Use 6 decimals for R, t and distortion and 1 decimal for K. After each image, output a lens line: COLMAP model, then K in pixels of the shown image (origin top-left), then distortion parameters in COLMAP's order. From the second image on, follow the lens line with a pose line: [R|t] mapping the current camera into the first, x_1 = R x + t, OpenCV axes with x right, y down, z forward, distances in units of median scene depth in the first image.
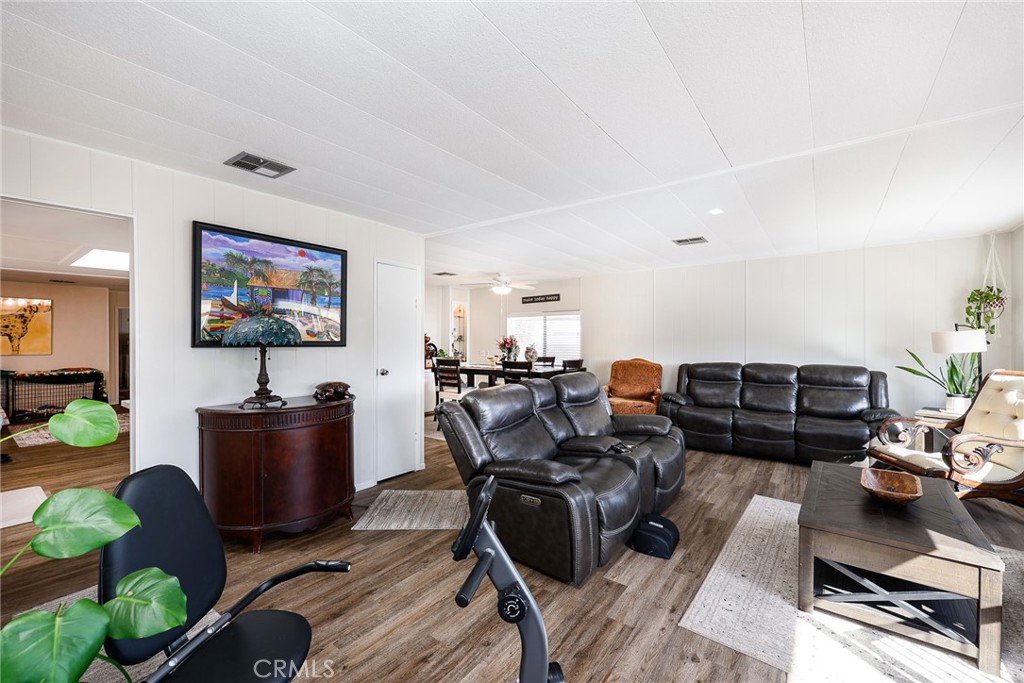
lens RADIAL K [[424.7, 0, 512.0], [0, 424.7, 342.0], [0, 0, 1]] dist [-0.003457, 0.000410]
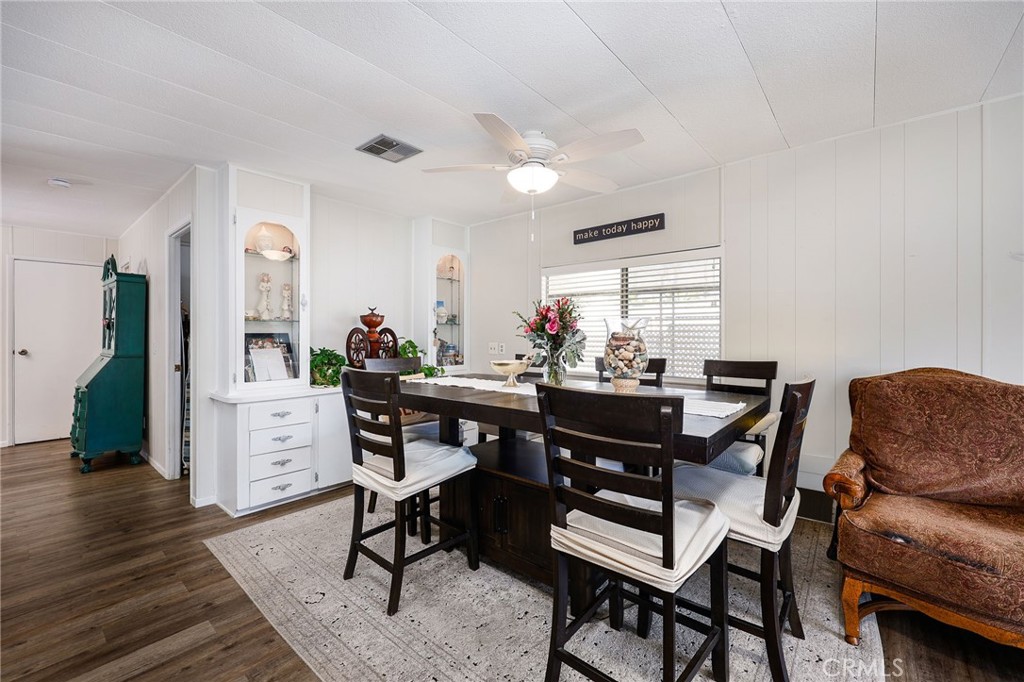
lens RADIAL K [[424.7, 0, 515.5], [0, 424.7, 334.9], [0, 0, 1]] dist [-0.003457, 0.000410]
pose [[0.998552, 0.001165, -0.053791, -0.016397], [-0.001198, 0.999999, -0.000567, 0.011549], [0.053790, 0.000631, 0.998552, 0.551560]]
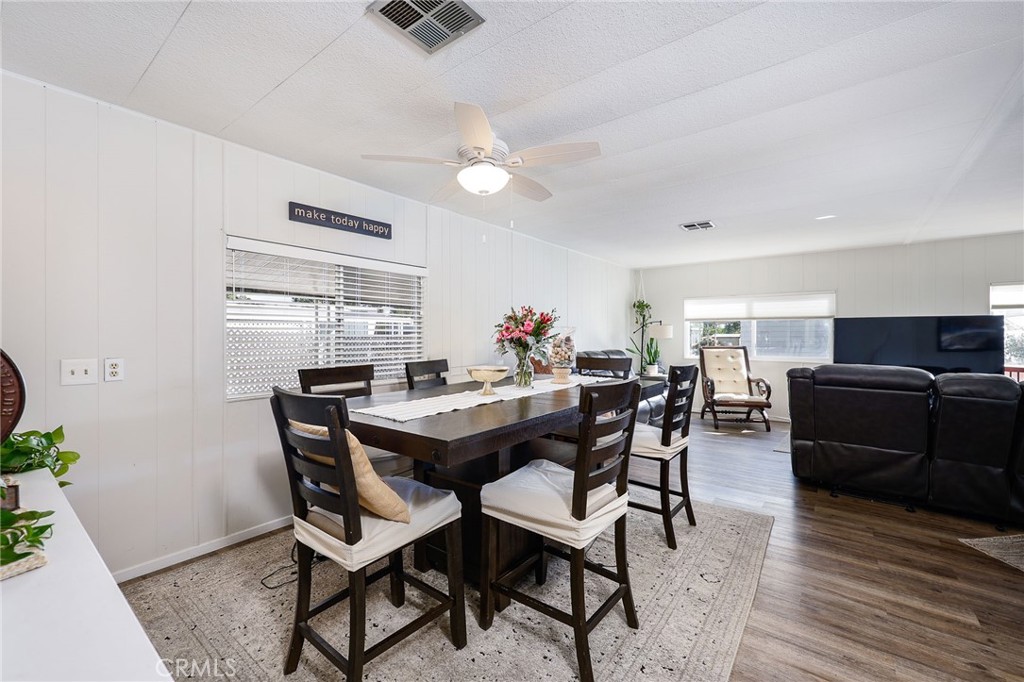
lens RADIAL K [[424.7, 0, 516.4], [0, 424.7, 340.9], [0, 0, 1]] dist [-0.003457, 0.000410]
pose [[0.028326, 0.000923, 0.999598, -0.333779], [0.007807, 0.999969, -0.001144, 0.012069], [-0.999568, 0.007836, 0.028318, 0.846233]]
